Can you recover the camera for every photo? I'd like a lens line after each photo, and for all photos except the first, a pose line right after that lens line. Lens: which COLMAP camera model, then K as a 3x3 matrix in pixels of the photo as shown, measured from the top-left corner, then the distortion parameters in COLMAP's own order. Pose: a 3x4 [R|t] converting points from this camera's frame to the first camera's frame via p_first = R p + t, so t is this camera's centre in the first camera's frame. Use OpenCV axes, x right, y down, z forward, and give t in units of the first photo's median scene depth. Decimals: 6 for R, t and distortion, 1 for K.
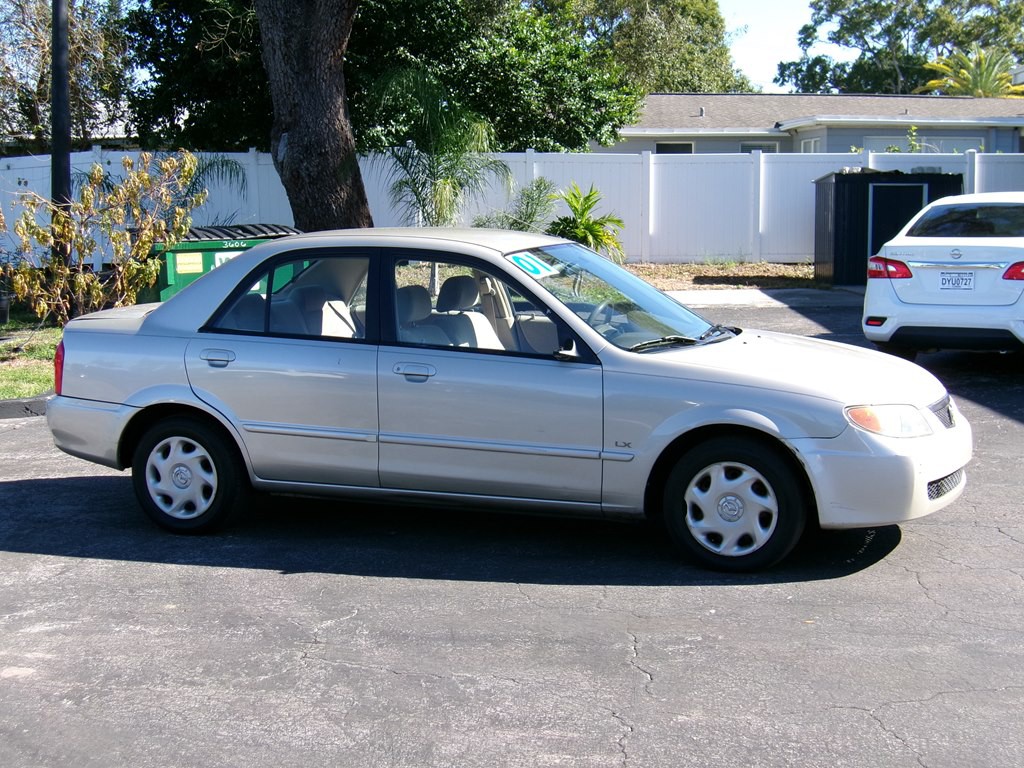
lens RADIAL K [[1593.0, 0, 497.1], [0, 1593.0, 397.6], [0, 0, 1]] dist [-0.123504, 0.000000]
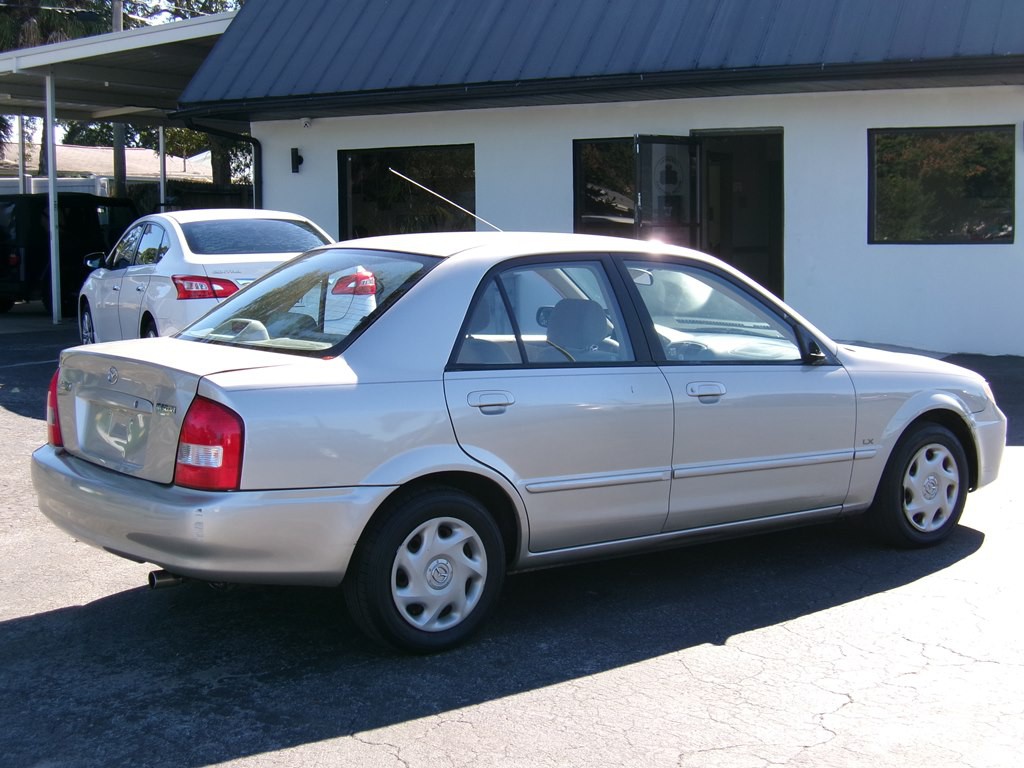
lens RADIAL K [[1593.0, 0, 507.4], [0, 1593.0, 388.2], [0, 0, 1]] dist [-0.123504, 0.000000]
pose [[0.526995, -0.082485, 0.845856, -0.831069], [0.107462, 0.993758, 0.029955, -0.054935], [-0.843047, 0.075112, 0.532569, 0.611866]]
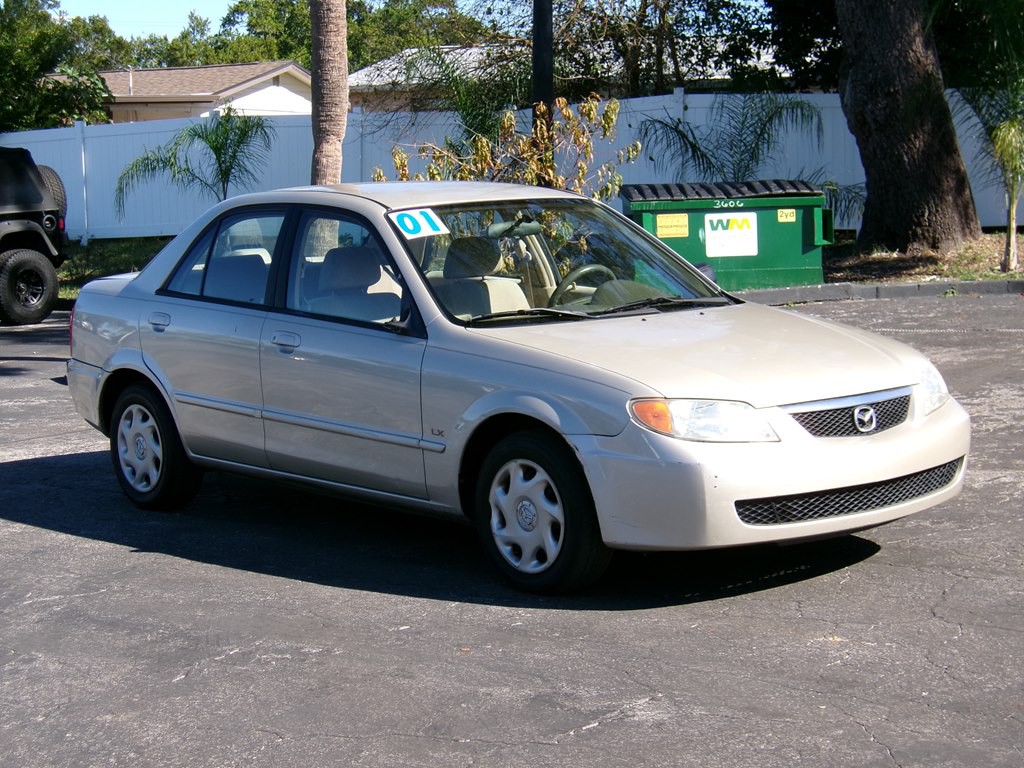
lens RADIAL K [[1976.6, 0, 515.7], [0, 1976.6, 388.7], [0, 0, 1]] dist [-0.115916, 0.000000]
pose [[0.882304, 0.042975, -0.468713, 0.572750], [-0.045088, 0.998960, 0.006717, -0.002960], [0.468515, 0.015208, 0.883325, 0.075424]]
